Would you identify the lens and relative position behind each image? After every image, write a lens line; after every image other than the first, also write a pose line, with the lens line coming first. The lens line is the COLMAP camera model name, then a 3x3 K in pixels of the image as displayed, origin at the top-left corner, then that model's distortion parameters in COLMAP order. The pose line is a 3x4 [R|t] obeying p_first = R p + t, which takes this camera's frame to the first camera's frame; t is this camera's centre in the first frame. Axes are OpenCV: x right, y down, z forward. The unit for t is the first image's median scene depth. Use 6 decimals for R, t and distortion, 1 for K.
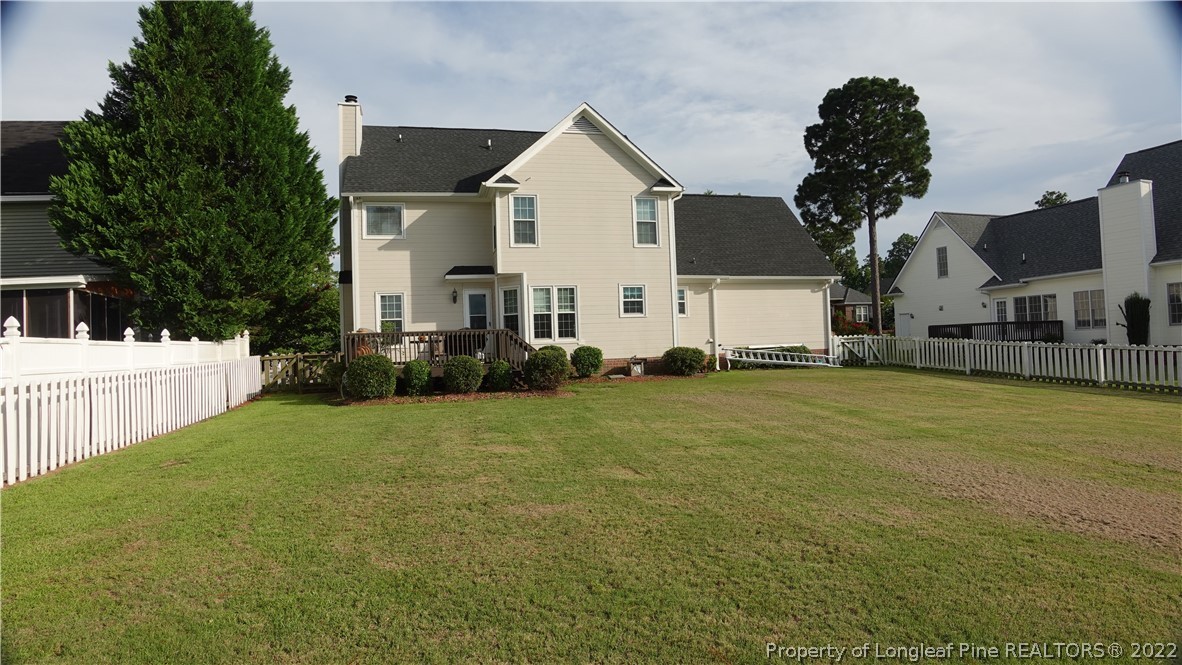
lens RADIAL K [[663.7, 0, 590.5], [0, 663.7, 351.1], [0, 0, 1]] dist [-0.105951, 0.025269]
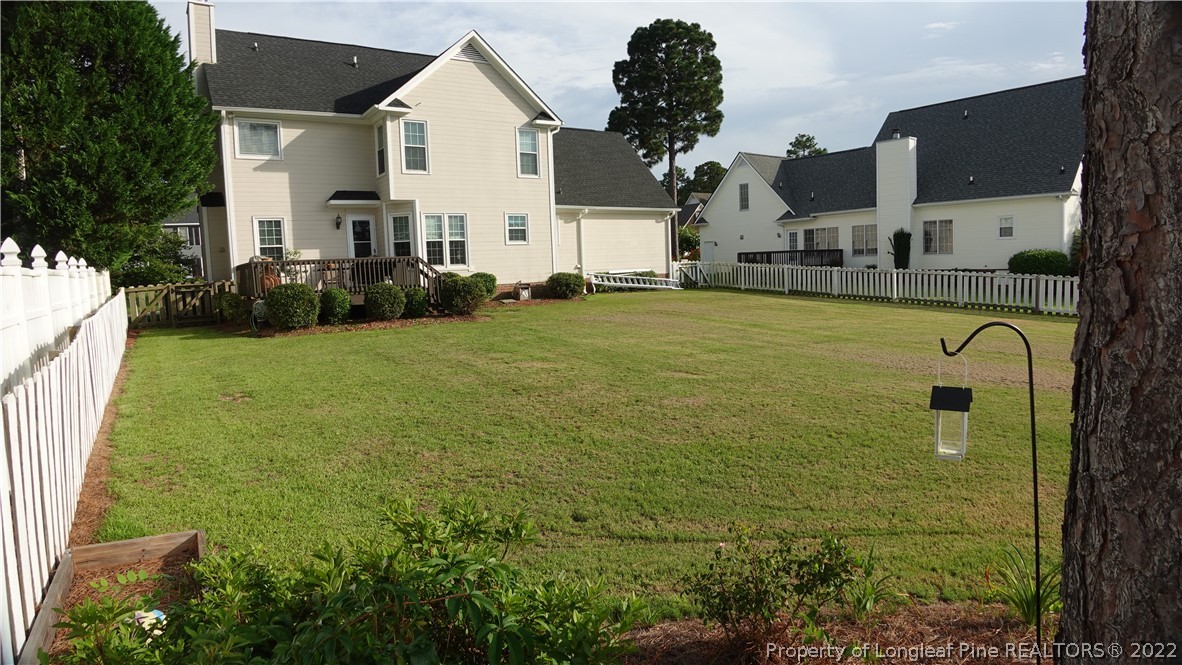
lens RADIAL K [[670.2, 0, 590.8], [0, 670.2, 339.2], [0, 0, 1]] dist [-0.091461, 0.018397]
pose [[0.937076, -0.040918, 0.346718, -0.201508], [0.008634, 0.995520, 0.094152, -0.000239], [-0.349018, -0.085234, 0.933232, -0.044227]]
